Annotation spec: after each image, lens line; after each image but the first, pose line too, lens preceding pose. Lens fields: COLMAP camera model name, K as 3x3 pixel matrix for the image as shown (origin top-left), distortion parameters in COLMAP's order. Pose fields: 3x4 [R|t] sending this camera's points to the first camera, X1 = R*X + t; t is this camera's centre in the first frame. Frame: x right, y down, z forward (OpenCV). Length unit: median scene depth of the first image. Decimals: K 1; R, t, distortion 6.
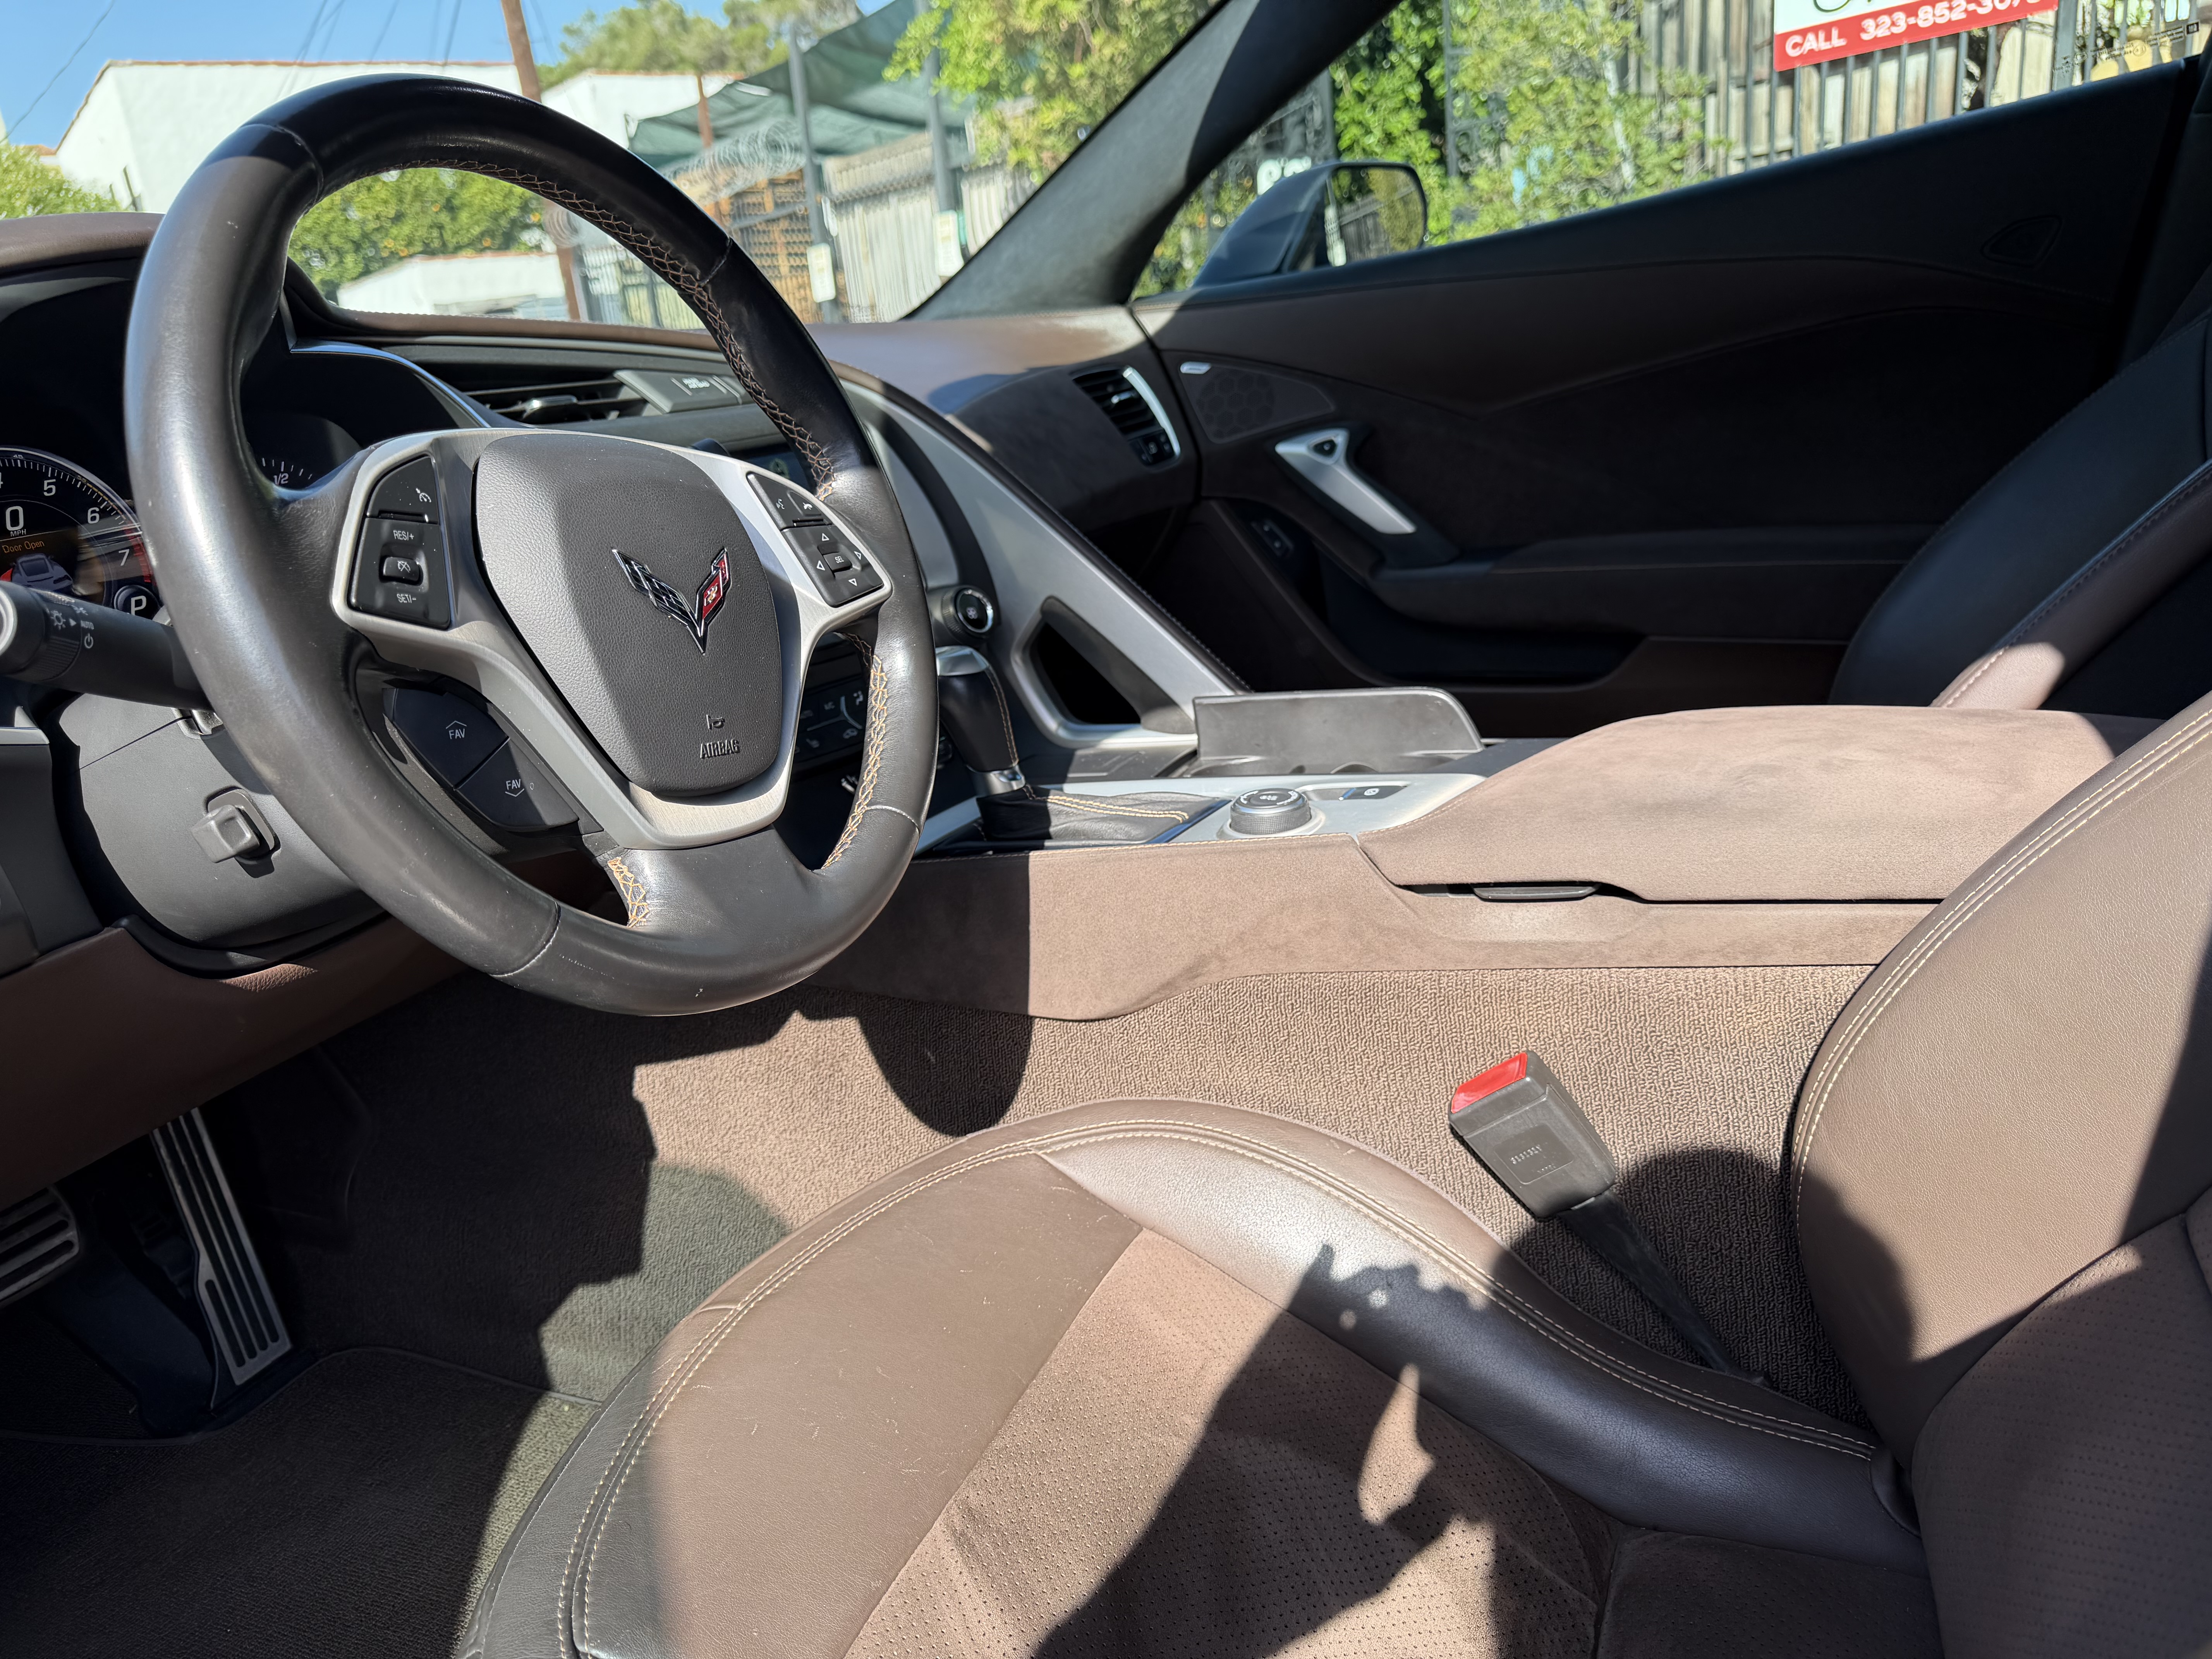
lens RADIAL K [[1574.1, 0, 1094.4], [0, 1574.1, 836.2], [0, 0, 1]] dist [0.011617, -0.014259]
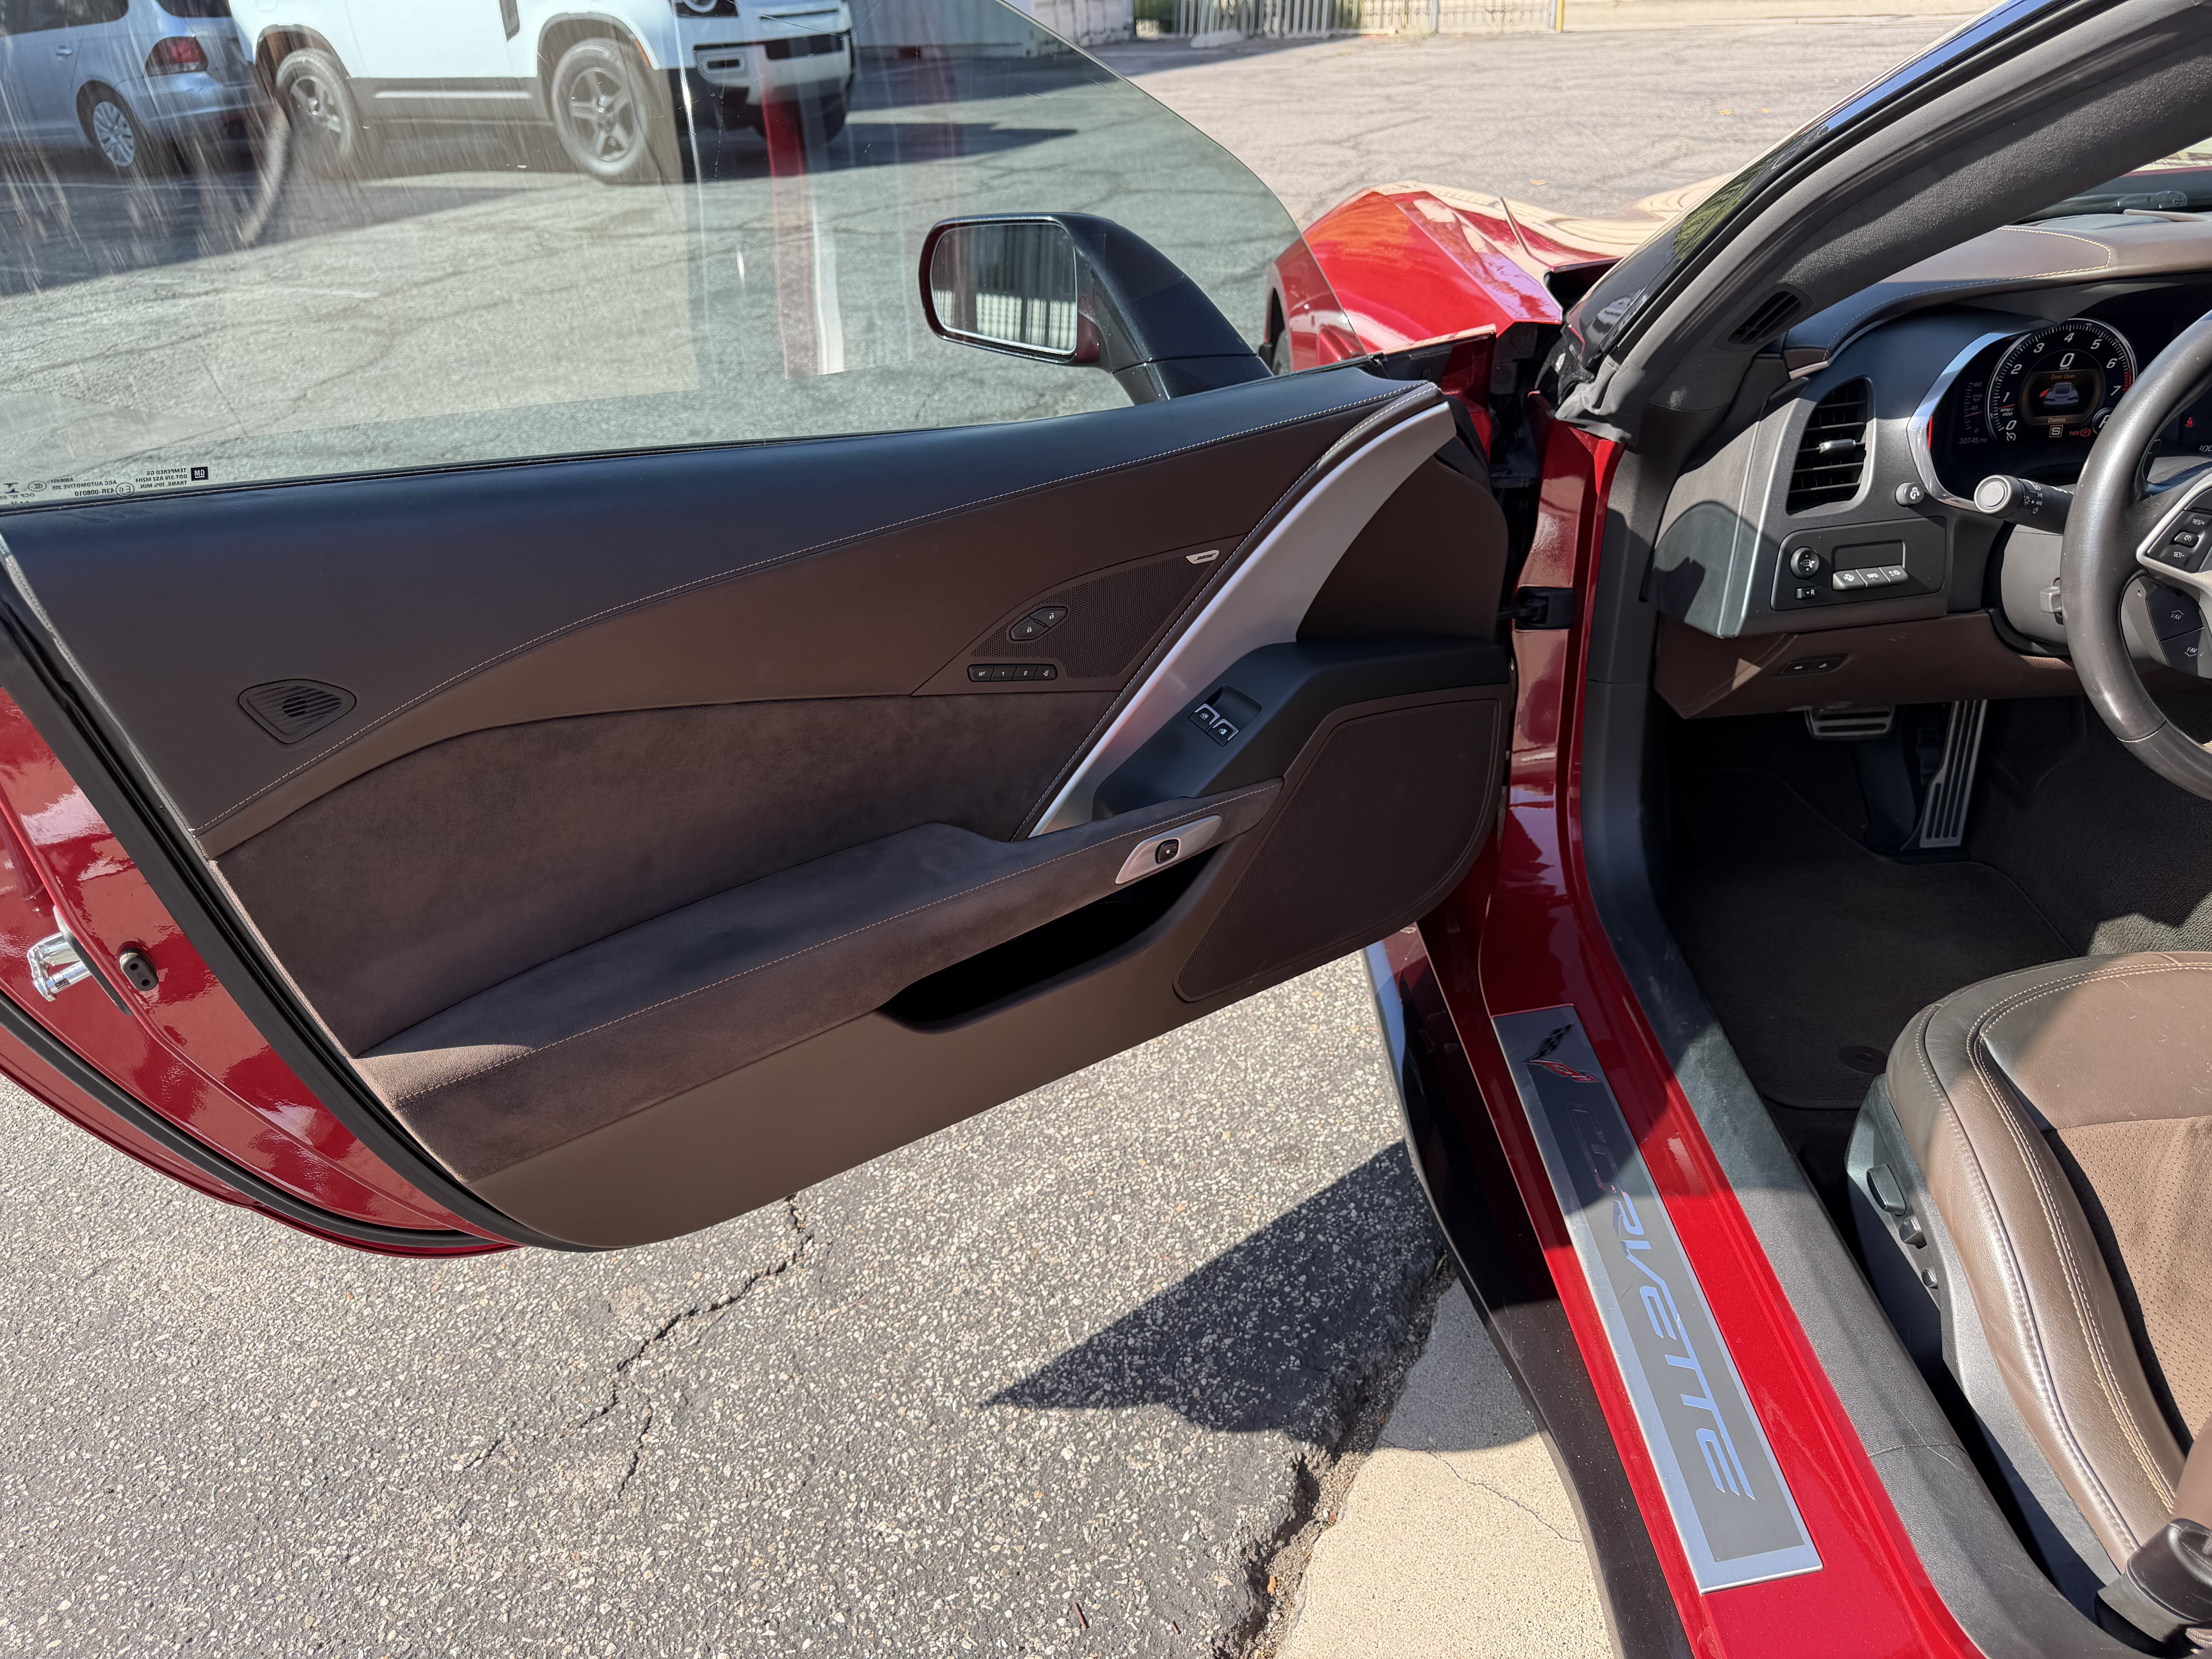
lens RADIAL K [[1574.1, 0, 1103.9], [0, 1574.1, 834.7], [0, 0, 1]] dist [0.011617, -0.014259]
pose [[0.413205, 0.530639, -0.740057, 0.037200], [-0.270845, 0.847515, 0.456465, -0.021552], [0.869428, 0.011827, 0.493919, -0.065127]]
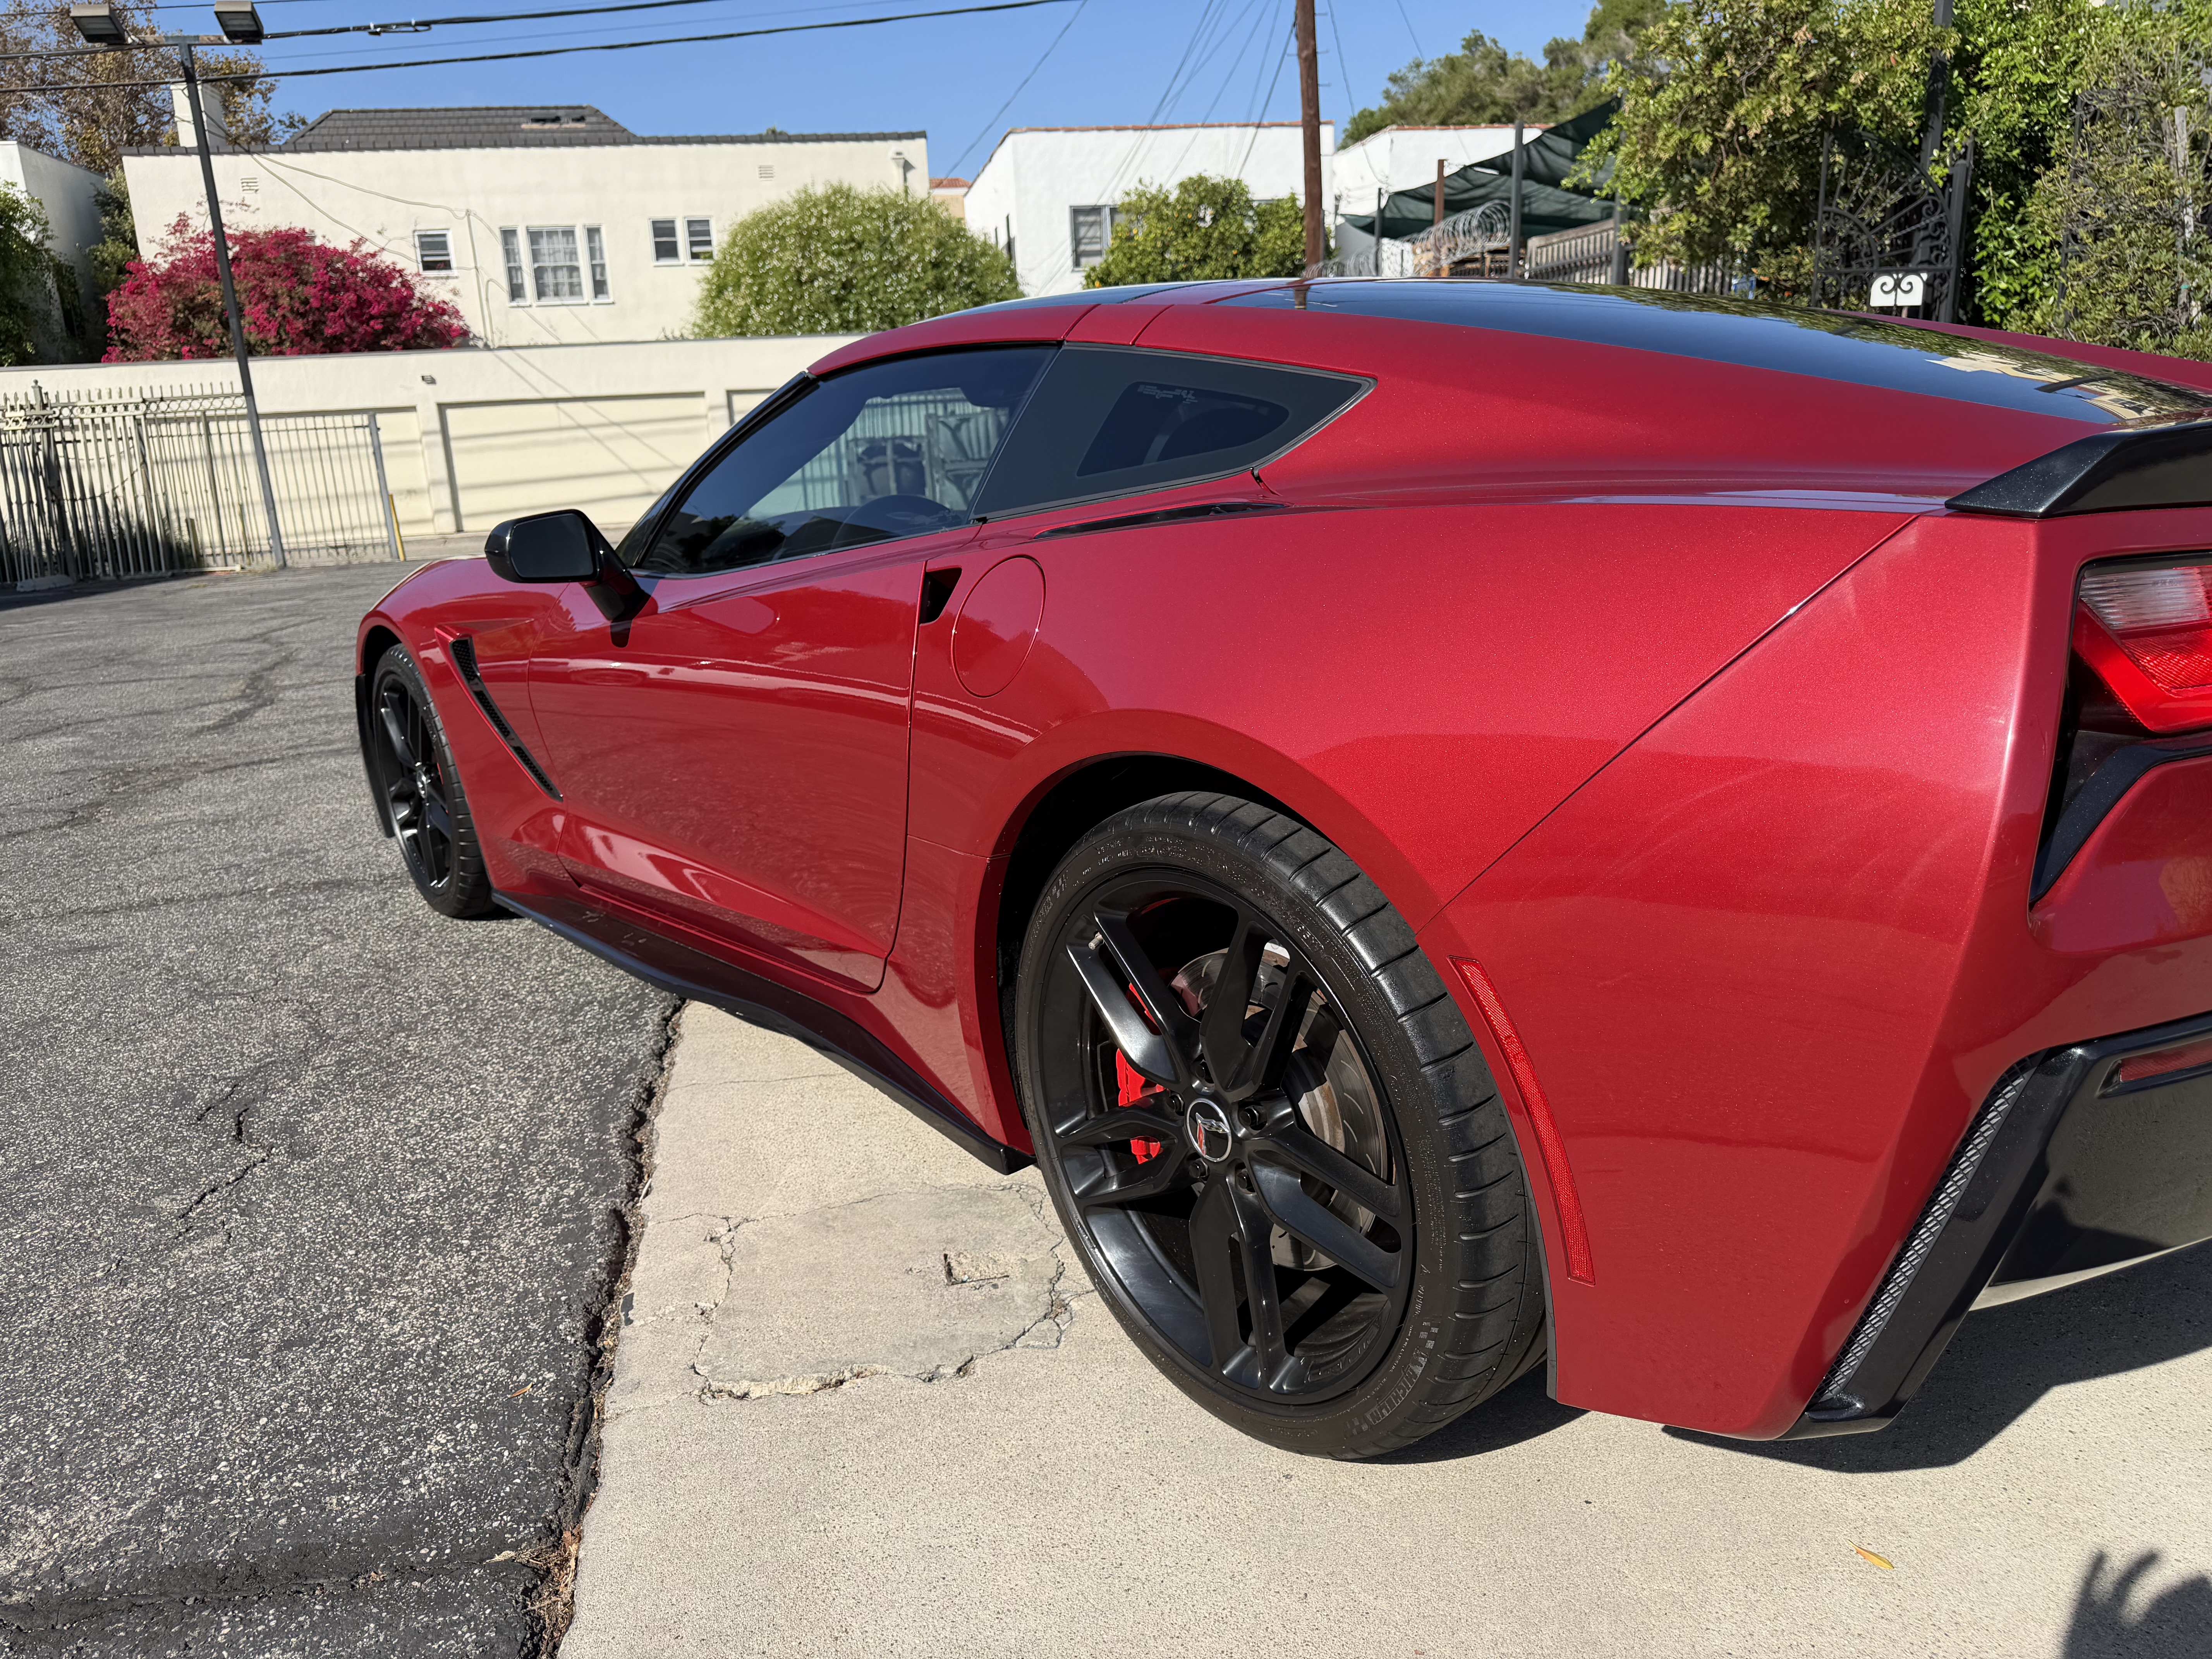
lens RADIAL K [[1574.1, 0, 1106.8], [0, 1574.1, 831.8], [0, 0, 1]] dist [0.011617, -0.014259]
pose [[0.893028, 0.169444, -0.416881, 0.152925], [-0.174644, 0.984289, 0.025954, 0.019548], [0.414729, 0.049628, 0.908591, -0.196531]]
